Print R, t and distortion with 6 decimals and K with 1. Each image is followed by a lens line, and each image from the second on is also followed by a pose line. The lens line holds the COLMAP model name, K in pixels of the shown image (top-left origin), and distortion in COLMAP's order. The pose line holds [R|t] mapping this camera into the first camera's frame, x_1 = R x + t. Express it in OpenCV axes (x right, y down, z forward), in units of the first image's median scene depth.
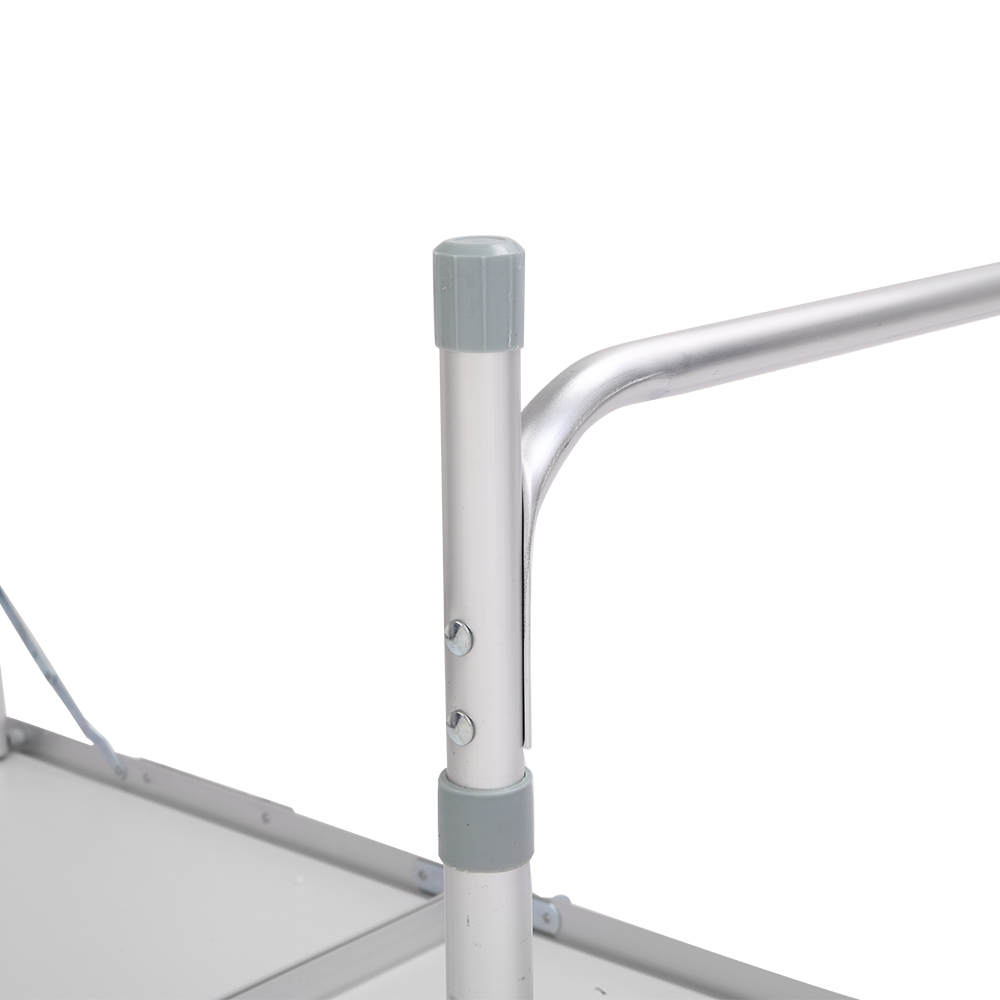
lens RADIAL K [[2193.6, 0, 500.0], [0, 2193.6, 500.0], [0, 0, 1]] dist [0.216559, -0.159179]
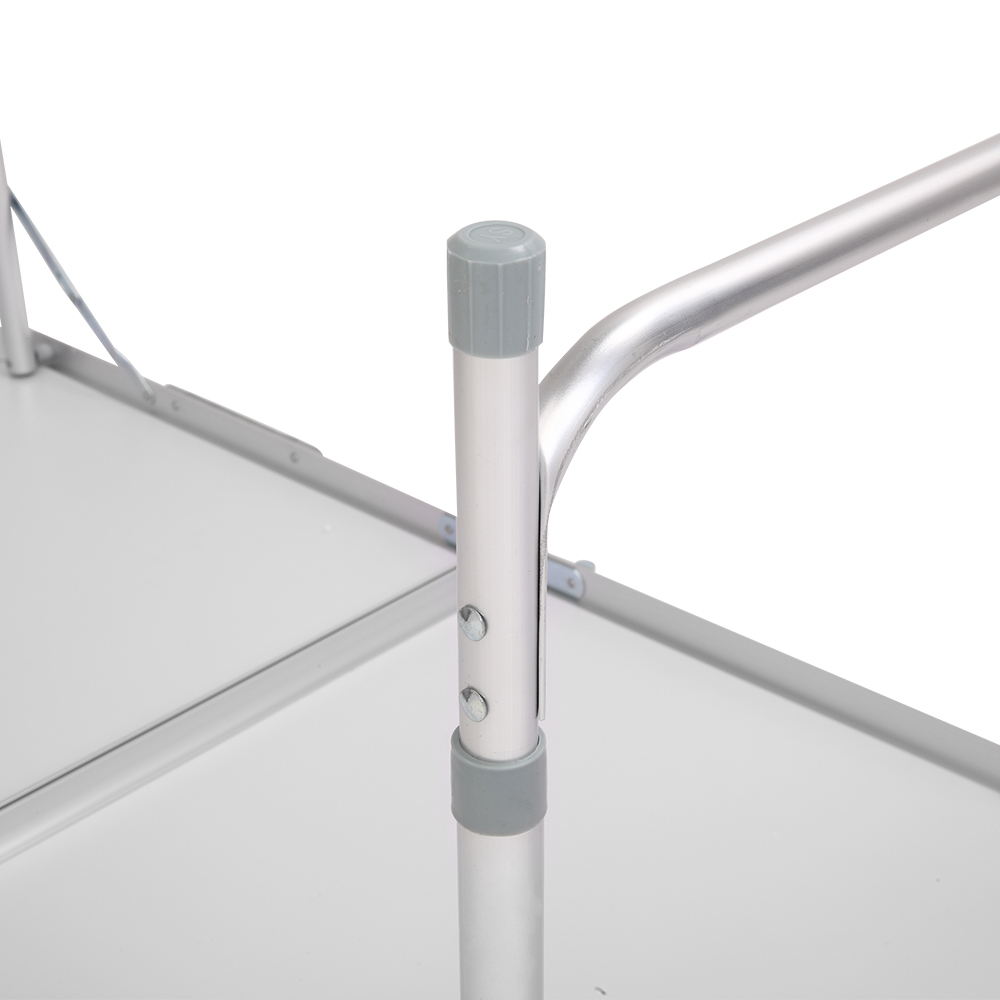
lens RADIAL K [[2208.2, 0, 495.0], [0, 2208.2, 474.6], [0, 0, 1]] dist [0.182456, -0.216810]
pose [[0.999749, 0.014071, -0.017454, 0.007348], [-0.009460, 0.970578, 0.240599, -0.232439], [0.020326, -0.240374, 0.970468, 0.062780]]
